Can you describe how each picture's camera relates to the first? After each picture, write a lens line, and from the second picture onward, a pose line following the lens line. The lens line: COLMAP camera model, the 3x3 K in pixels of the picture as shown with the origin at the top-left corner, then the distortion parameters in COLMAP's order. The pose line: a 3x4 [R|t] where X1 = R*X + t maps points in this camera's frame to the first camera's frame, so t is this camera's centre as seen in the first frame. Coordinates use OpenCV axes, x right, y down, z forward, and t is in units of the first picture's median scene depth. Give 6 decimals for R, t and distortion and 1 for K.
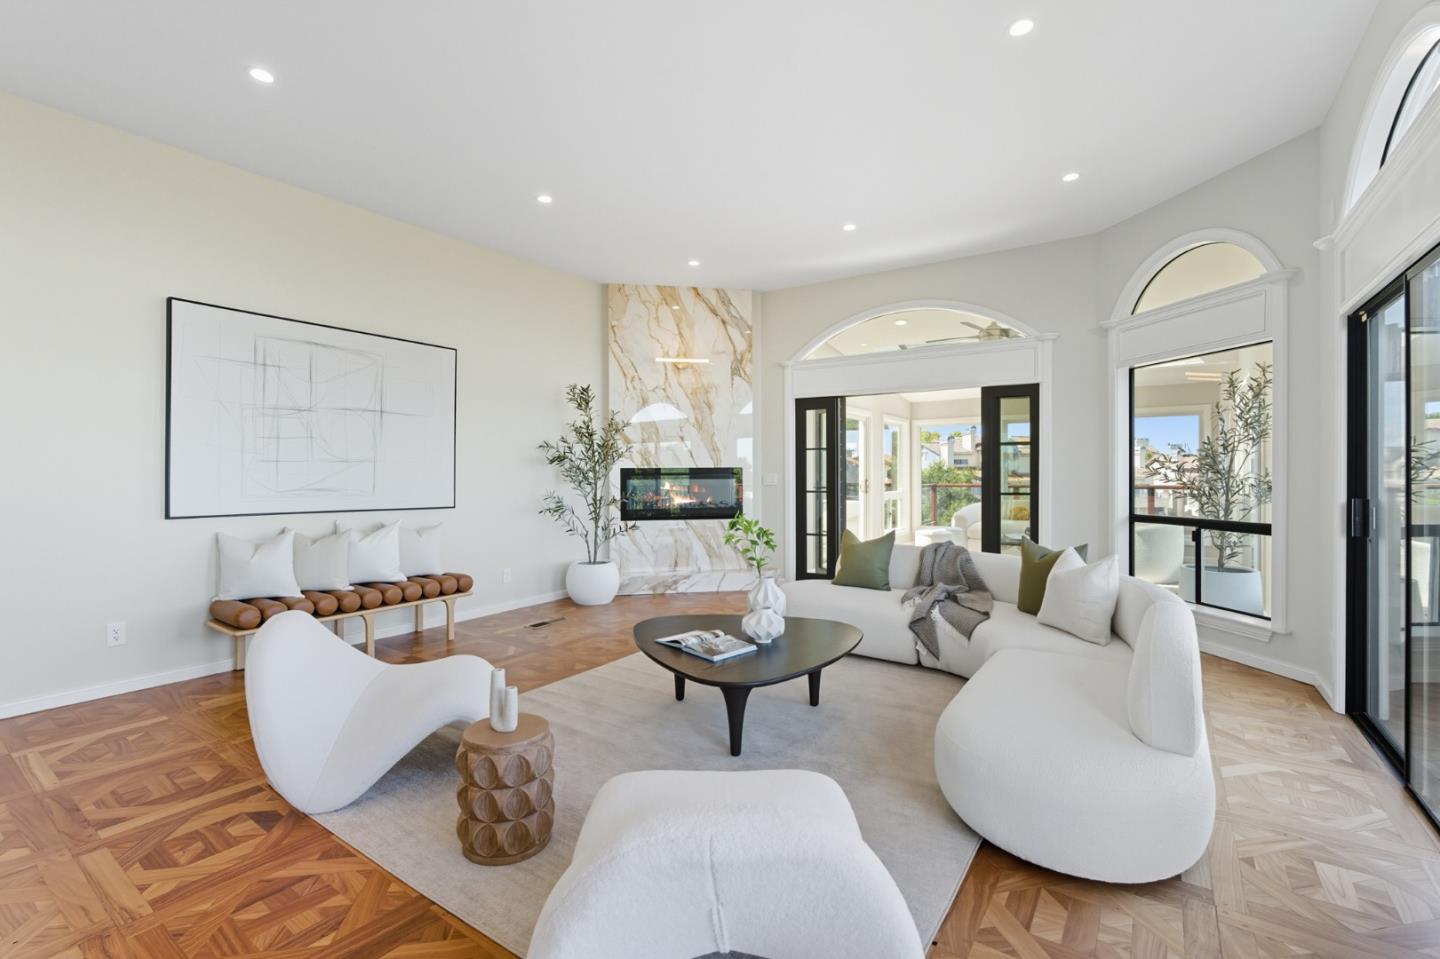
lens RADIAL K [[636.0, 0, 720.0], [0, 636.0, 479.5], [0, 0, 1]] dist [-0.001775, 0.000124]
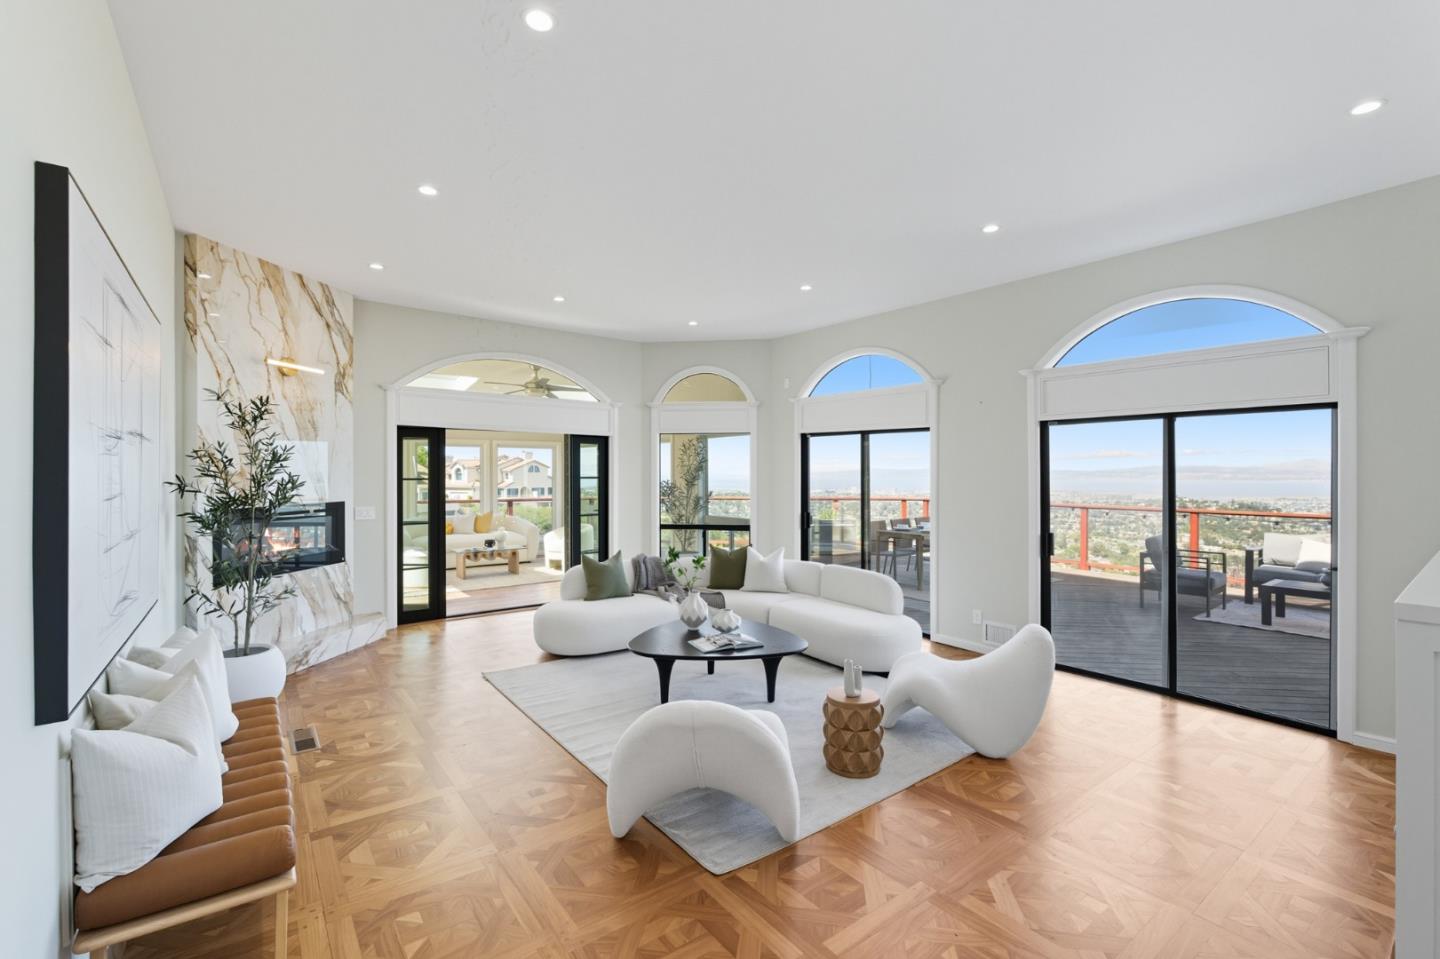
lens RADIAL K [[643.2, 0, 721.0], [0, 643.2, 472.7], [0, 0, 1]] dist [-0.014716, 0.010103]
pose [[0.304163, 0.001481, 0.952619, -0.637804], [0.006157, 0.999975, -0.003521, -0.052215], [-0.952600, 0.006937, 0.304146, 0.269638]]
